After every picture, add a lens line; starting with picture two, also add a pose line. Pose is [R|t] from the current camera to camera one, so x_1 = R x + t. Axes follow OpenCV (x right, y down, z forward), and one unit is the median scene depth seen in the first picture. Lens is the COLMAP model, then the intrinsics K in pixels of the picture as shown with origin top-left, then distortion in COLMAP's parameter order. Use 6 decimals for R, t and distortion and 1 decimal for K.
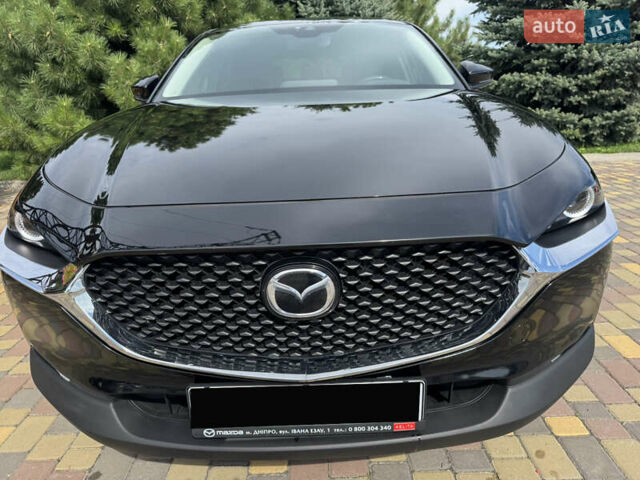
lens RADIAL K [[461.3, 0, 323.6], [0, 461.3, 241.7], [0, 0, 1]] dist [0.000636, -0.010910]
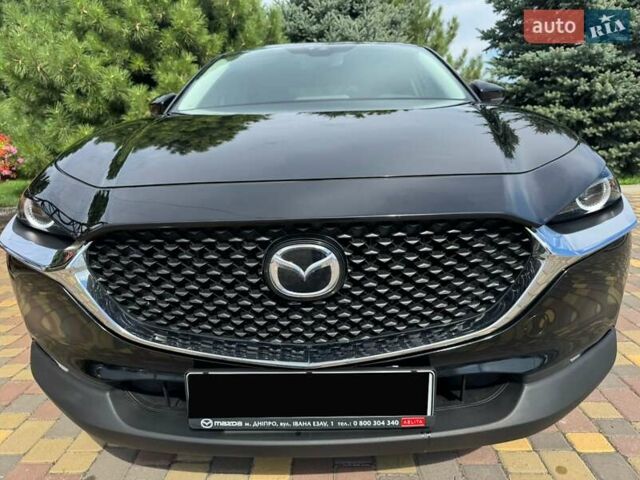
lens RADIAL K [[462.8, 0, 321.4], [0, 462.8, 241.2], [0, 0, 1]] dist [-0.000295, -0.010447]
pose [[0.999335, 0.012137, -0.034396, 0.014132], [-0.014900, 0.996582, -0.081257, 0.094532], [0.033292, 0.081715, 0.996100, 0.020912]]
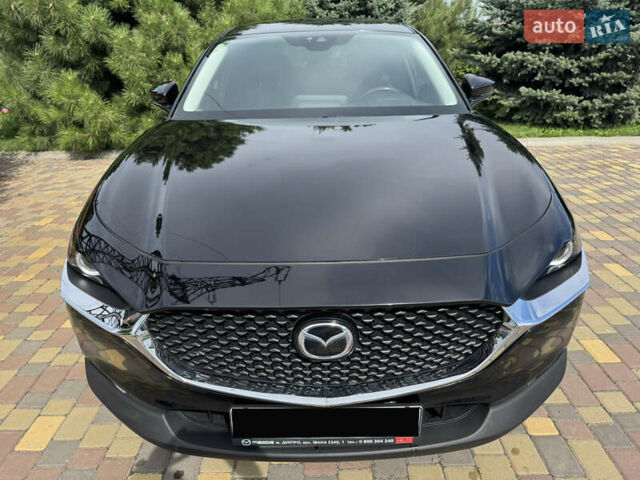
lens RADIAL K [[461.4, 0, 320.0], [0, 461.4, 240.0], [0, 0, 1]] dist [-0.005015, -0.001884]
pose [[0.999794, 0.019899, 0.004065, -0.055294], [-0.020170, 0.996276, 0.083829, -0.193592], [-0.002382, -0.083894, 0.996472, -0.153491]]
